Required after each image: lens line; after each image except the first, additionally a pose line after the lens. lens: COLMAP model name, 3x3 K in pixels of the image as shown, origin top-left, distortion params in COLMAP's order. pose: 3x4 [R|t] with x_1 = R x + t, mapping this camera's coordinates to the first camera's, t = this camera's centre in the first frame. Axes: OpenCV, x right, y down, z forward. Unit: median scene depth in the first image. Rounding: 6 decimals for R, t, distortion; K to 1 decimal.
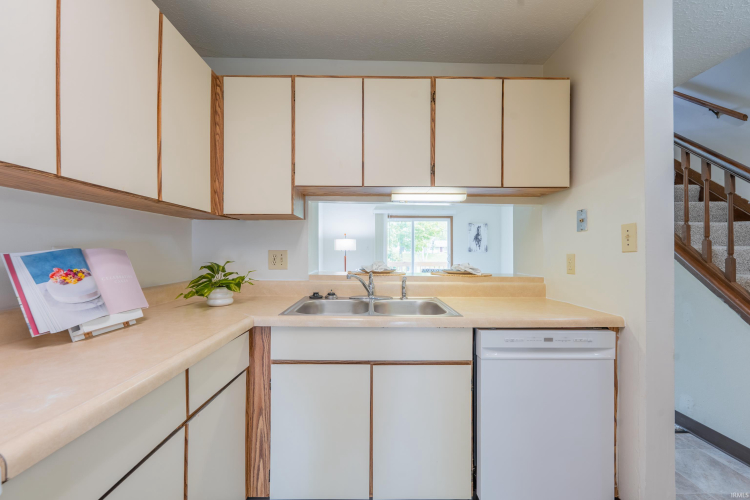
lens RADIAL K [[302.5, 0, 376.4], [0, 302.5, 244.9], [0, 0, 1]] dist [-0.000643, -0.000513]
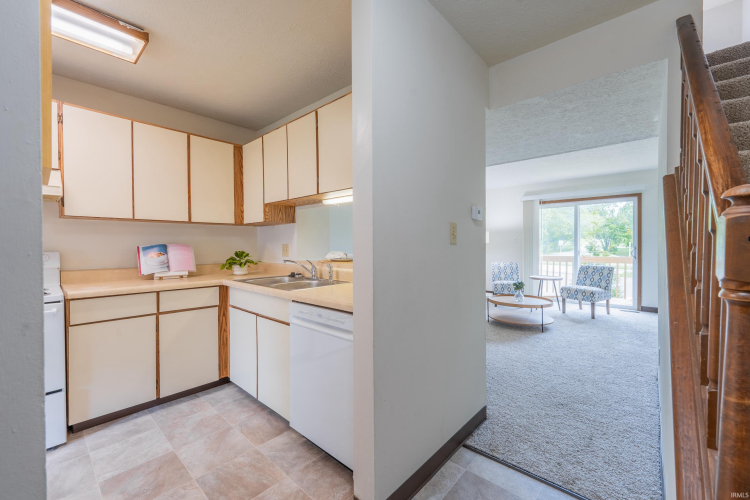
lens RADIAL K [[302.5, 0, 373.6], [0, 302.5, 247.7], [0, 0, 1]] dist [-0.000643, -0.000513]
pose [[0.730597, -0.000434, -0.682809, 1.225507], [0.022151, 0.999488, 0.023067, 0.013085], [0.682450, -0.031977, 0.730232, 0.216950]]
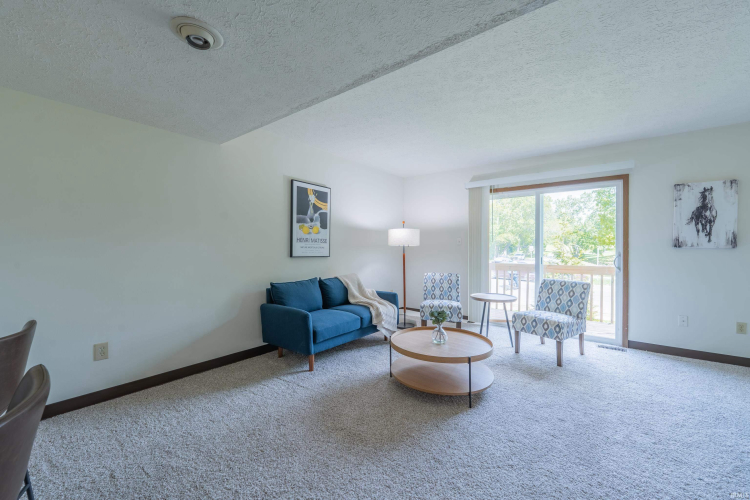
lens RADIAL K [[302.5, 0, 372.5], [0, 302.5, 248.8], [0, 0, 1]] dist [-0.000643, -0.000513]
pose [[0.775043, 0.001424, -0.631907, 1.062793], [0.010047, 0.999843, 0.014576, 0.059479], [0.631829, -0.017645, 0.774907, 1.615903]]
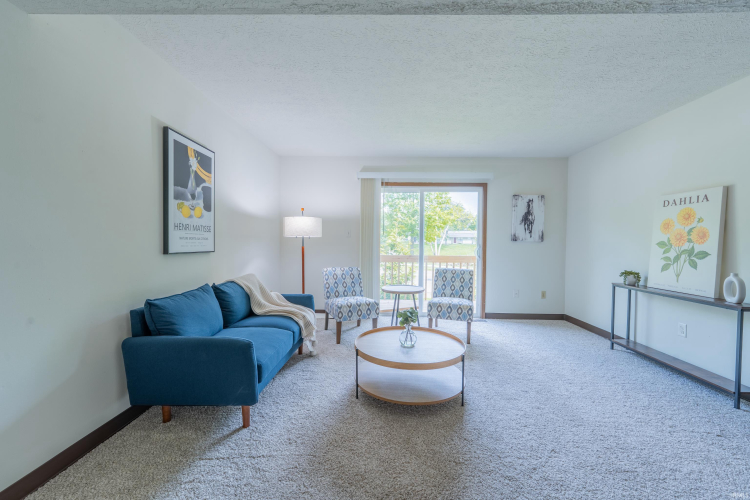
lens RADIAL K [[302.5, 0, 376.4], [0, 302.5, 249.1], [0, 0, 1]] dist [-0.000643, -0.000513]
pose [[0.999147, 0.008728, -0.040360, 0.231522], [-0.006848, 0.998895, 0.046501, 0.054336], [0.040722, -0.046185, 0.998103, 1.631207]]
